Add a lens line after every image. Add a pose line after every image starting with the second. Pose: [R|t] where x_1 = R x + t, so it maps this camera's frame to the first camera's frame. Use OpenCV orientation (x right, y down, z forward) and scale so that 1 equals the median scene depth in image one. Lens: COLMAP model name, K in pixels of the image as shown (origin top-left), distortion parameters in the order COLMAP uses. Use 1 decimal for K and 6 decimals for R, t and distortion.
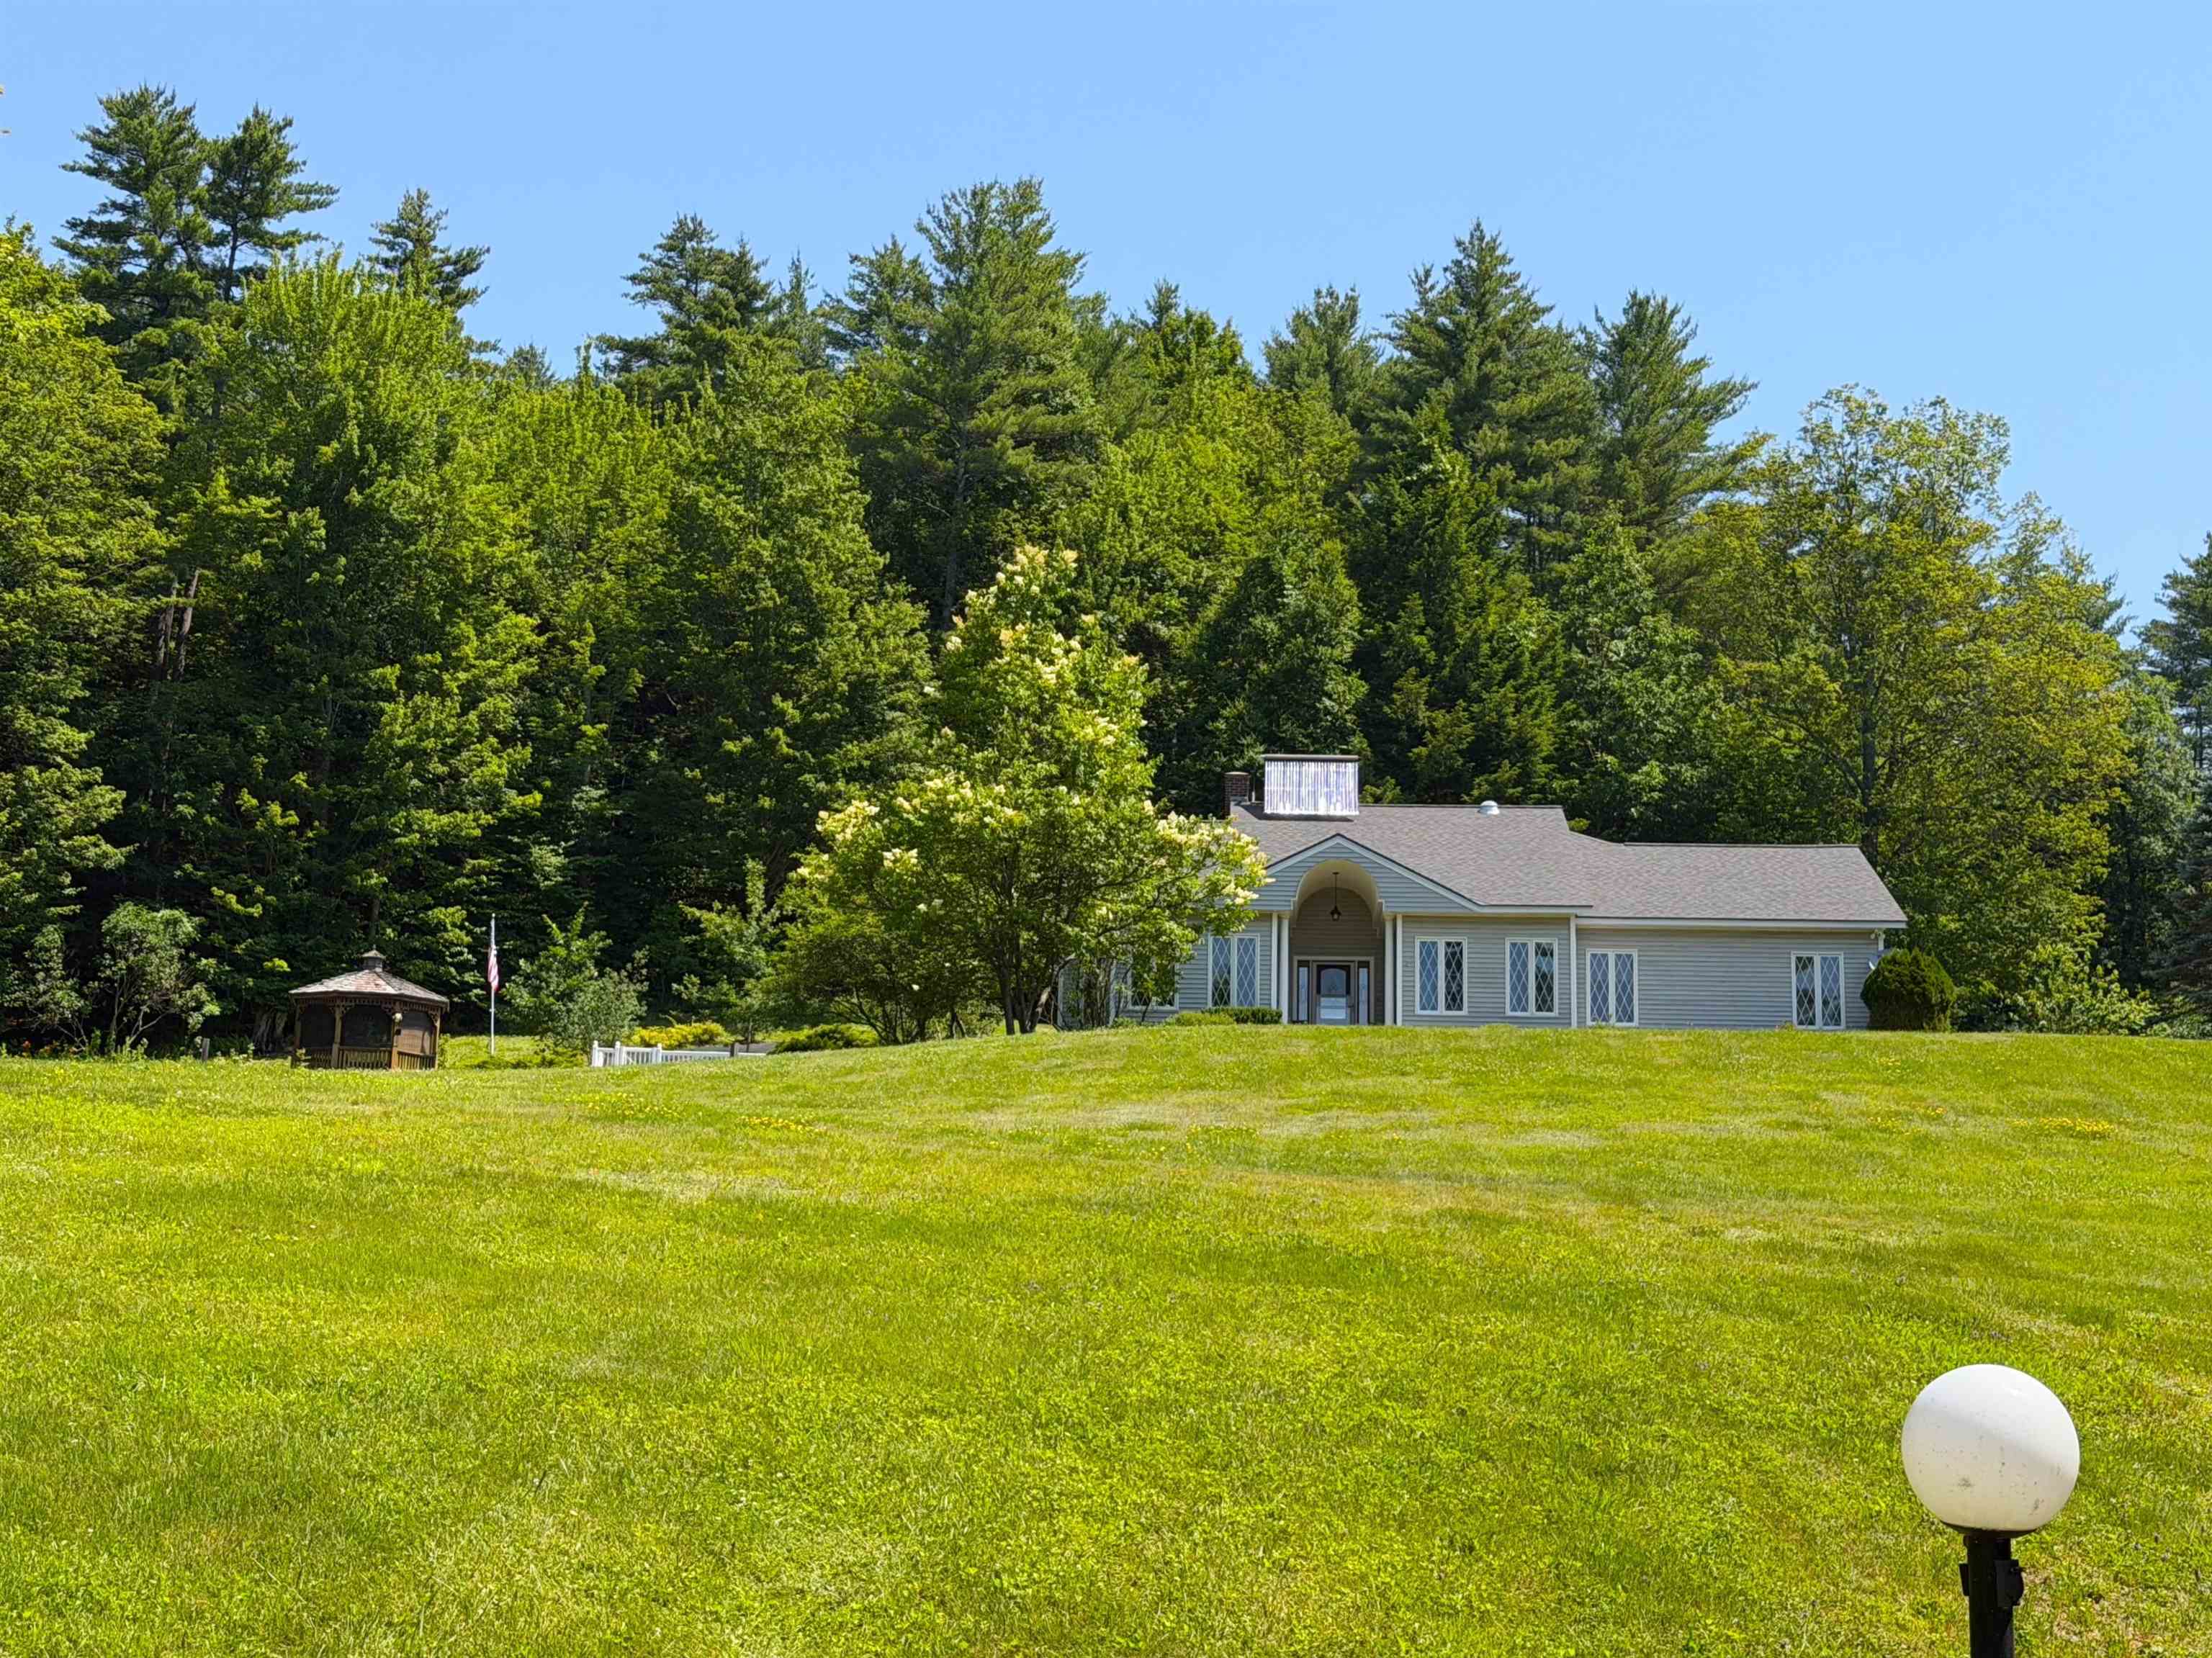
lens RADIAL K [[3281.7, 0, 1111.8], [0, 3281.7, 865.1], [0, 0, 1]] dist [0.141196, -0.161529]
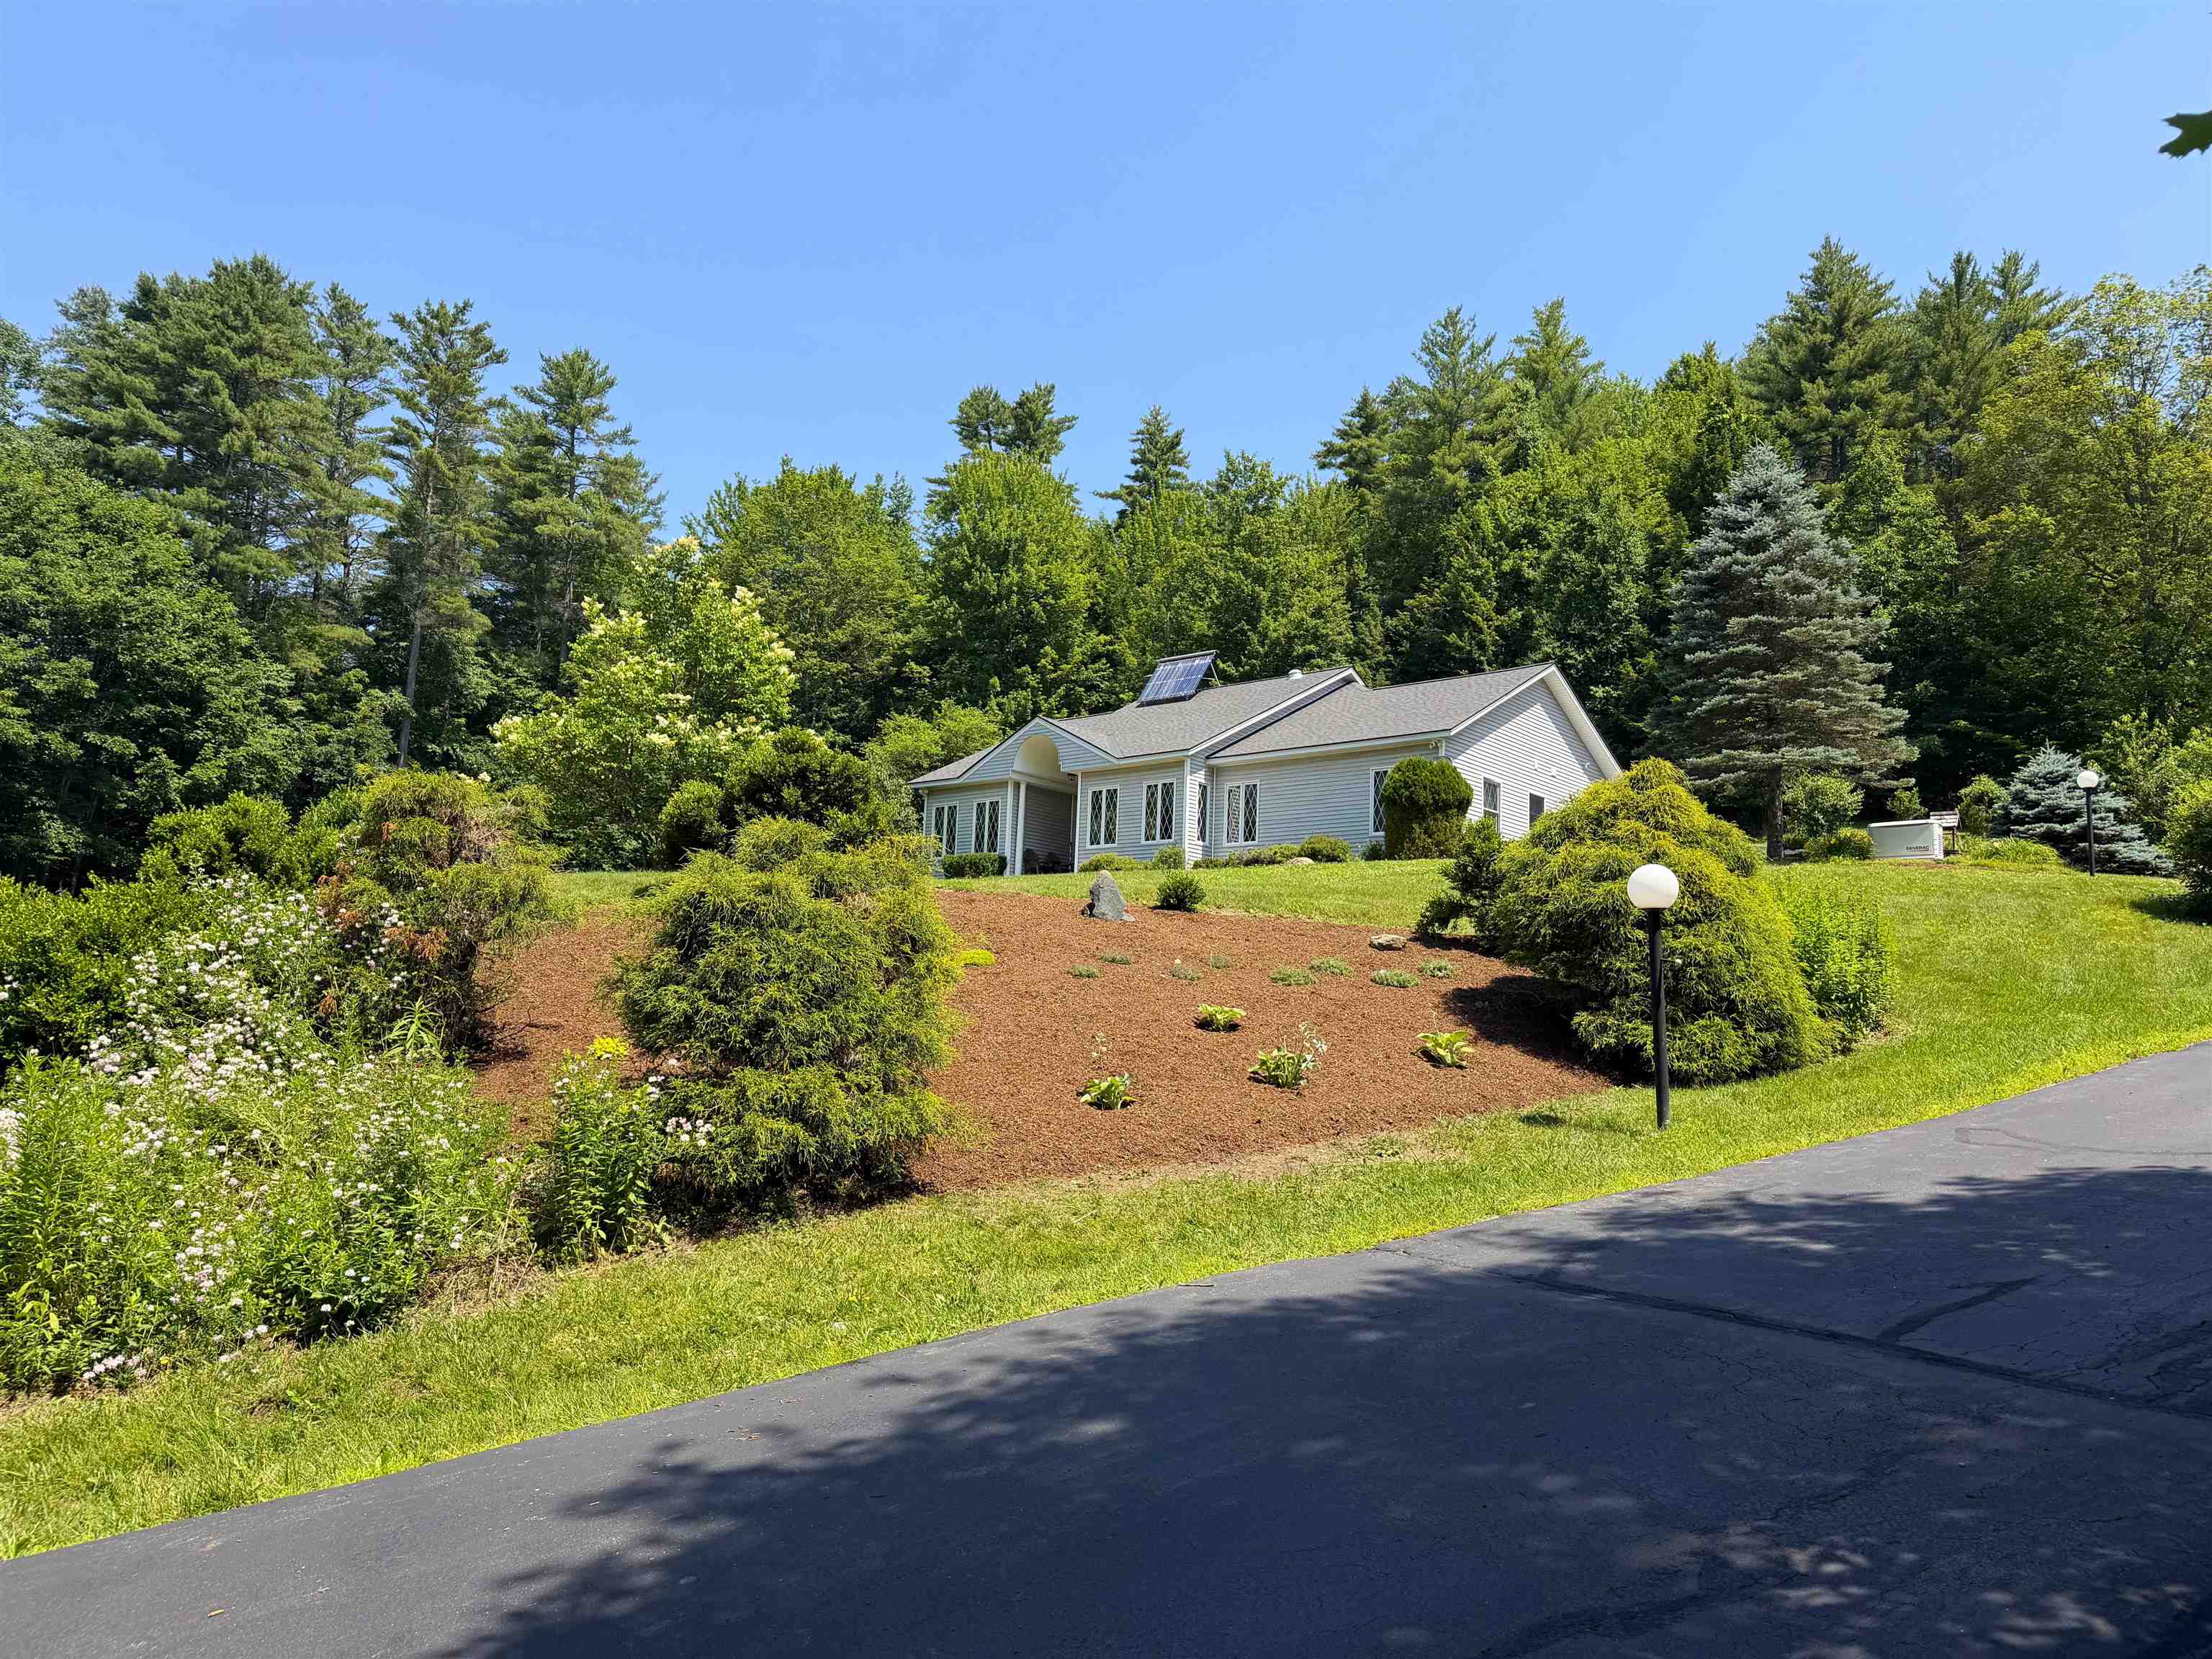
lens RADIAL K [[1542.8, 0, 1118.0], [0, 1542.8, 835.6], [0, 0, 1]] dist [0.101149, -0.140634]
pose [[0.796277, -0.075831, -0.600161, 0.287984], [0.097584, 0.995220, 0.003725, 0.024358], [0.597010, -0.061532, 0.799871, 0.332544]]
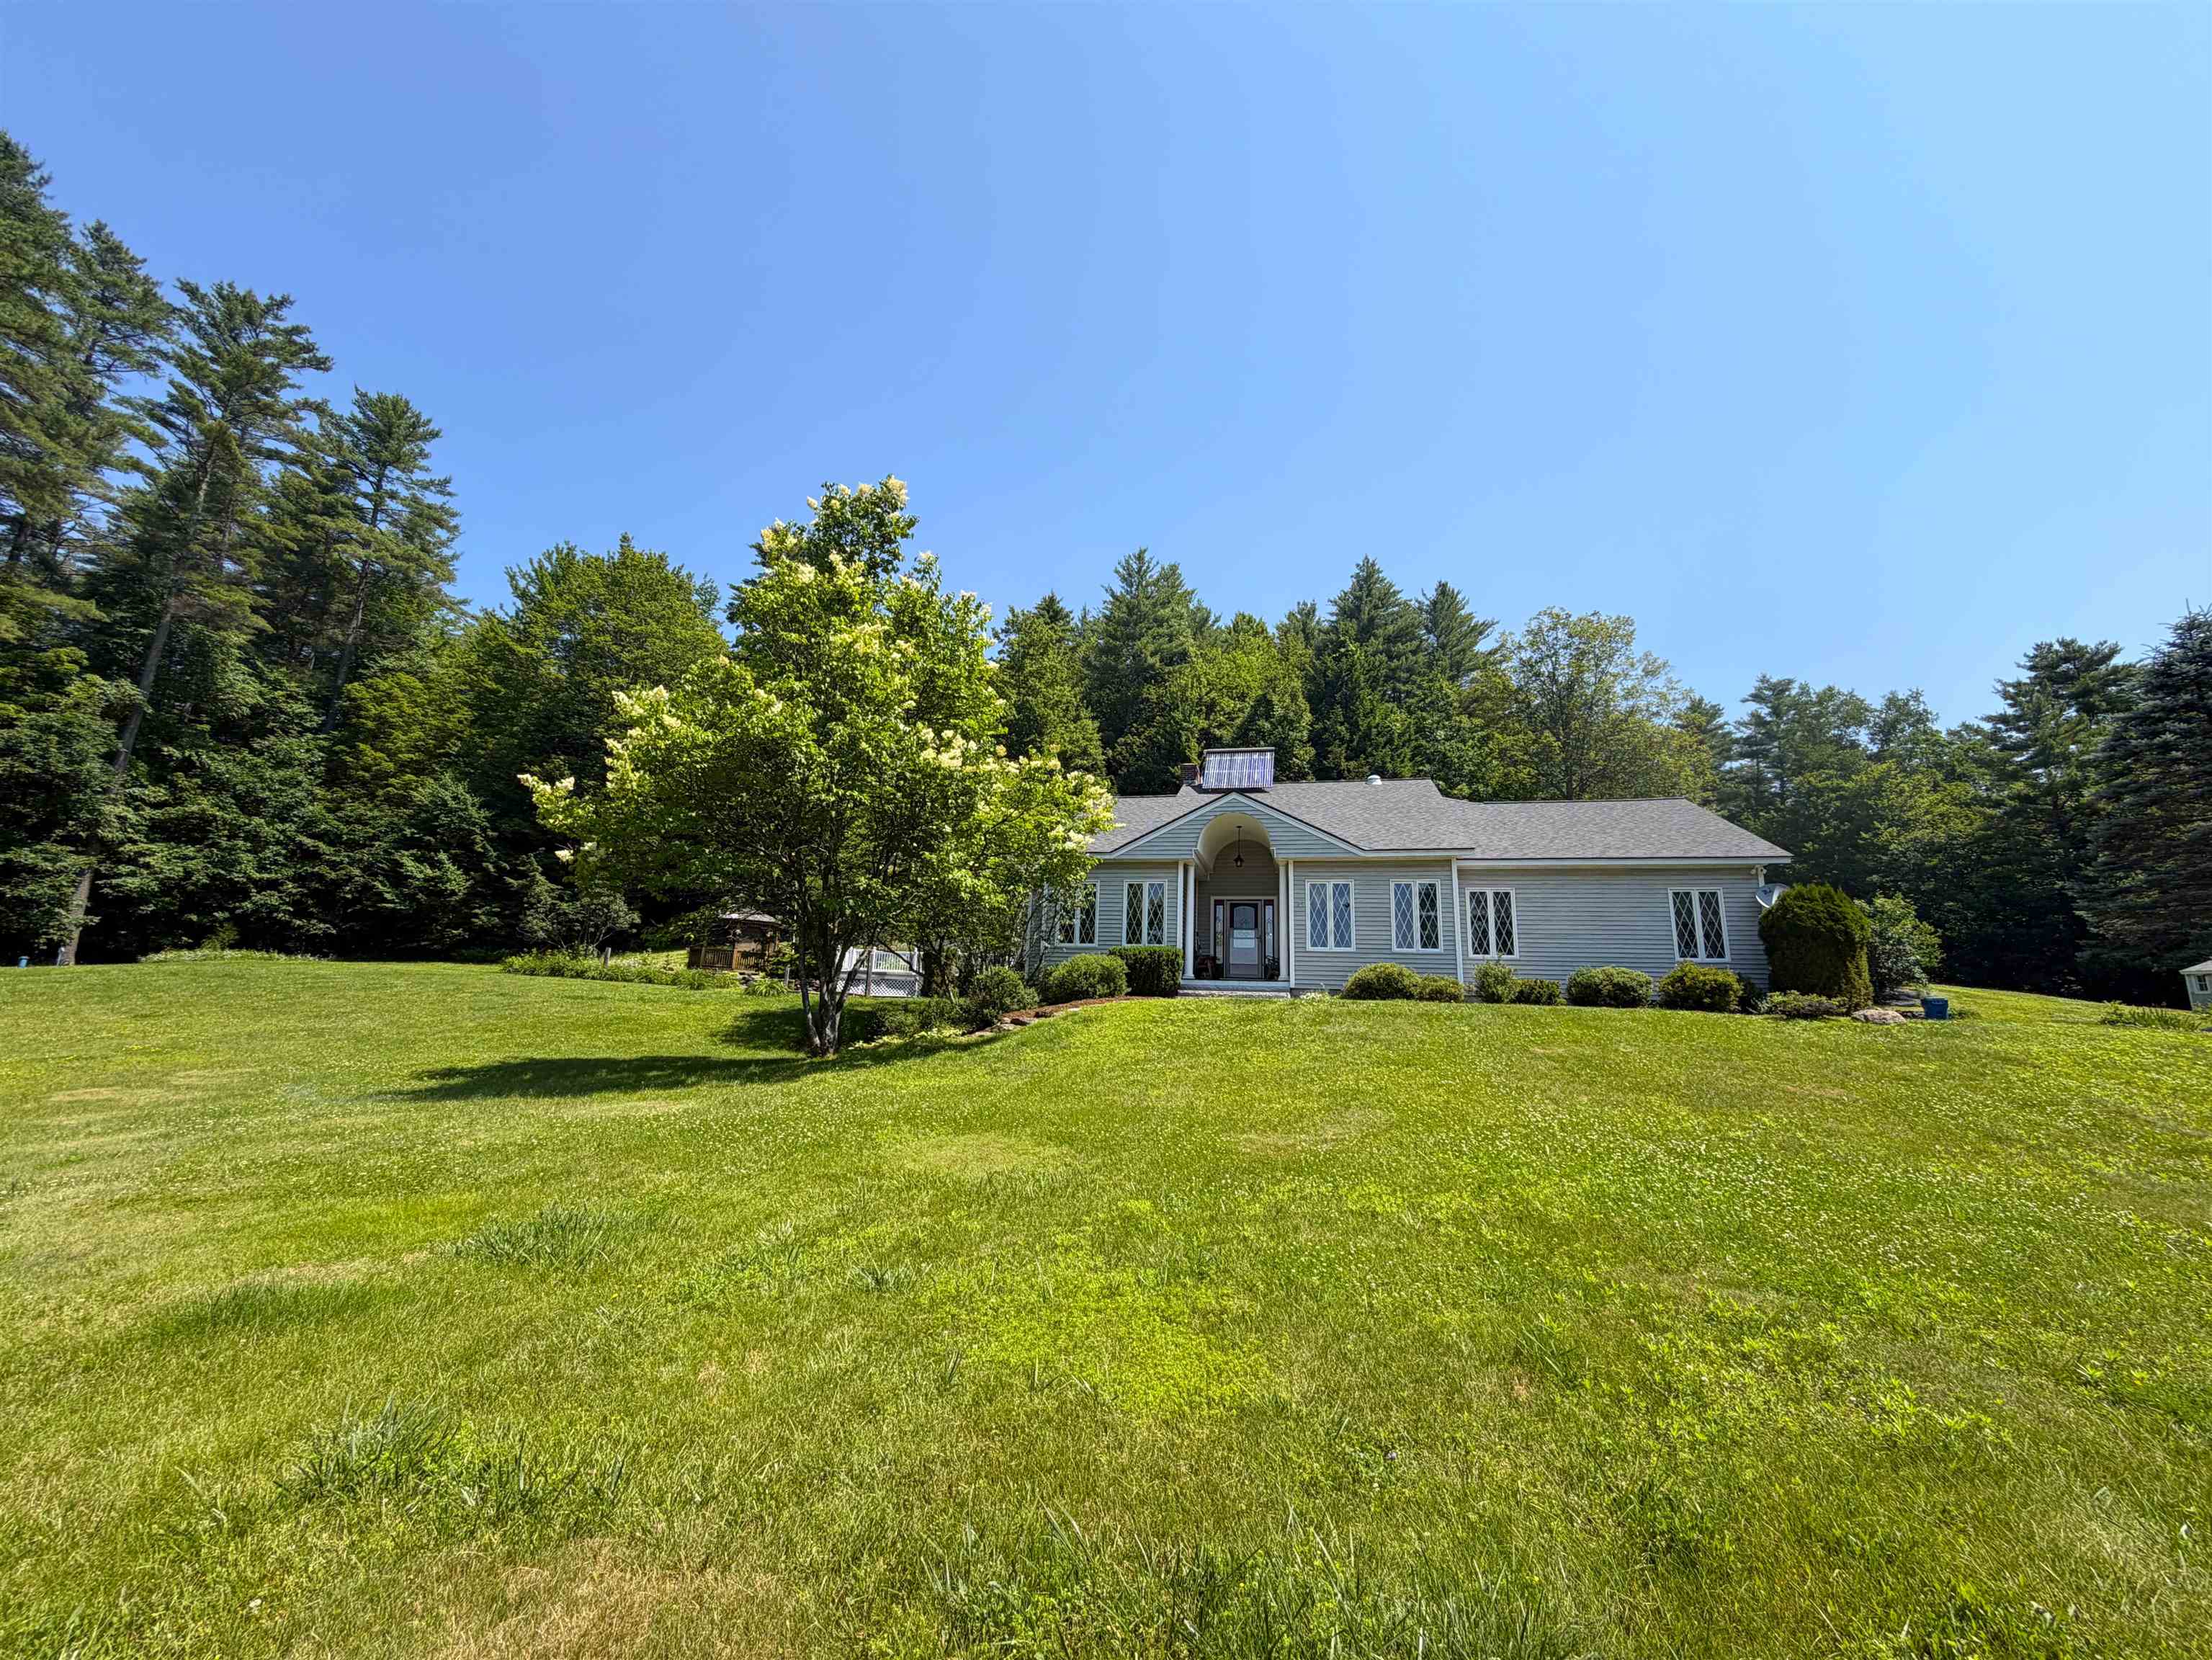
lens RADIAL K [[886.1, 0, 1112.5], [0, 886.1, 830.4], [0, 0, 1]] dist [0.000396, 0.000061]
pose [[0.983015, -0.026533, -0.181595, 0.052282], [0.021400, 0.999316, -0.030166, 0.008031], [0.182272, 0.025767, 0.982911, 0.436578]]
